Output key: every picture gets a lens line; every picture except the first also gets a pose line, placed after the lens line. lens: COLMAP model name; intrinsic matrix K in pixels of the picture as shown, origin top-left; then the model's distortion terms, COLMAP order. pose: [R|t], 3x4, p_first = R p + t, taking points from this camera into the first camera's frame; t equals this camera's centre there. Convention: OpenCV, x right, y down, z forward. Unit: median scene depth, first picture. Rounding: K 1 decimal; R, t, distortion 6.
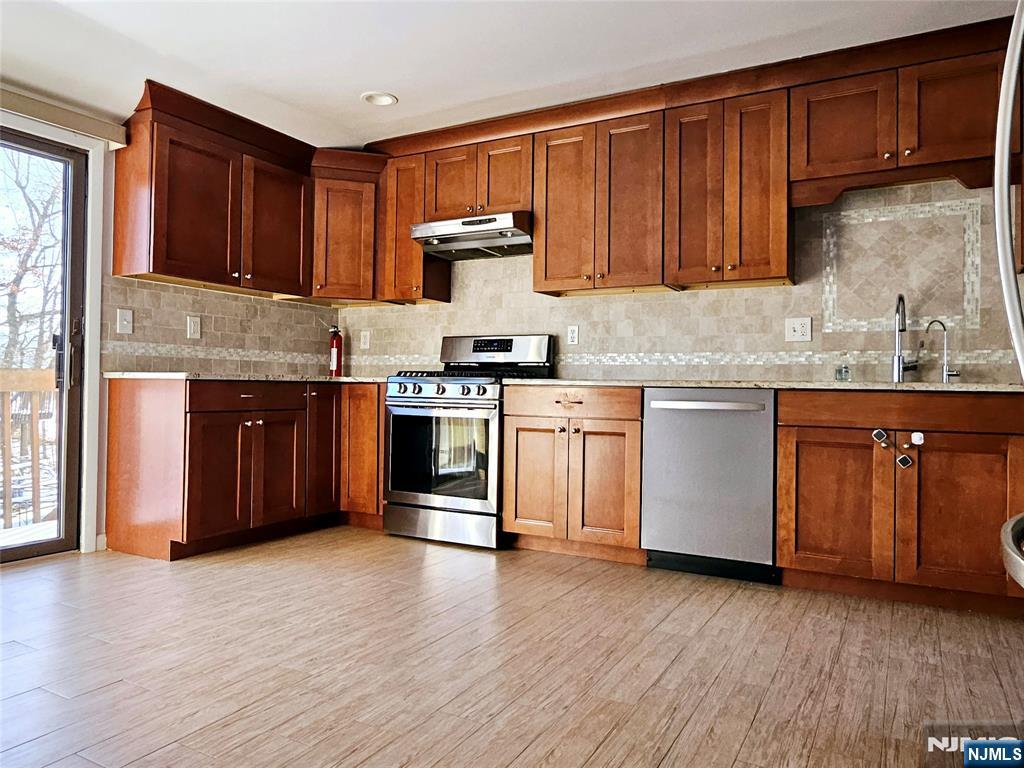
lens RADIAL K [[704.4, 0, 517.2], [0, 704.4, 376.3], [0, 0, 1]] dist [0.004699, -0.005317]
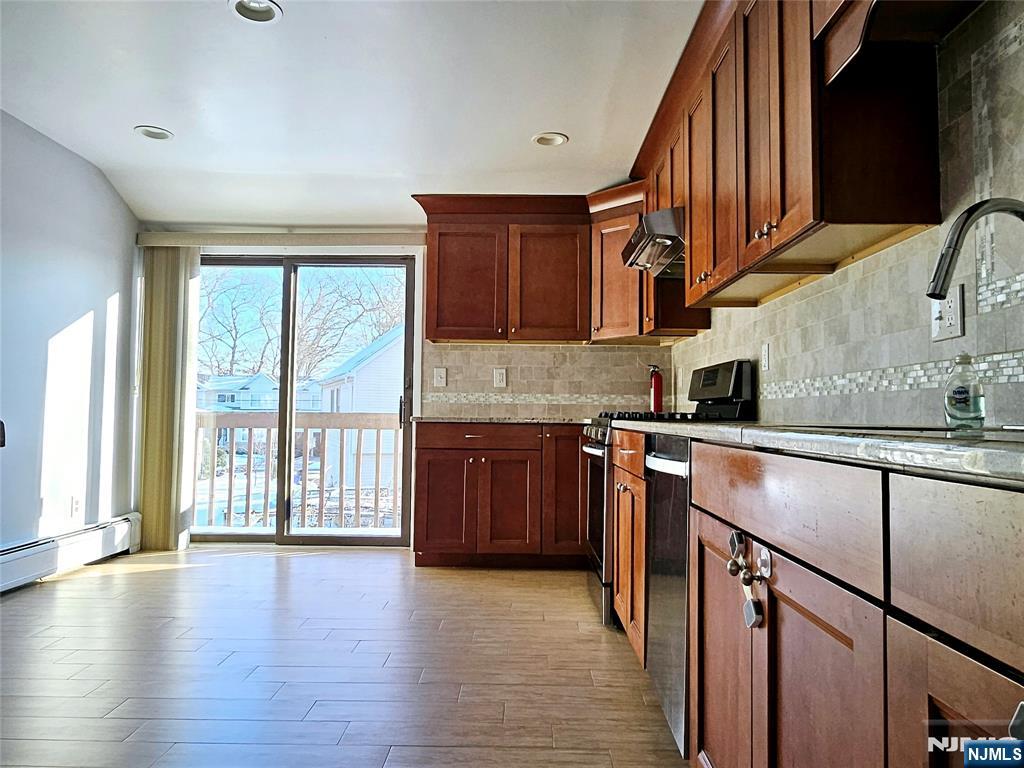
lens RADIAL K [[704.4, 0, 518.0], [0, 704.4, 382.4], [0, 0, 1]] dist [0.004699, -0.005317]
pose [[0.478729, -0.051146, -0.876472, 0.610908], [0.010279, 0.998560, -0.052656, 0.001337], [0.877903, 0.016199, 0.478565, 0.471449]]
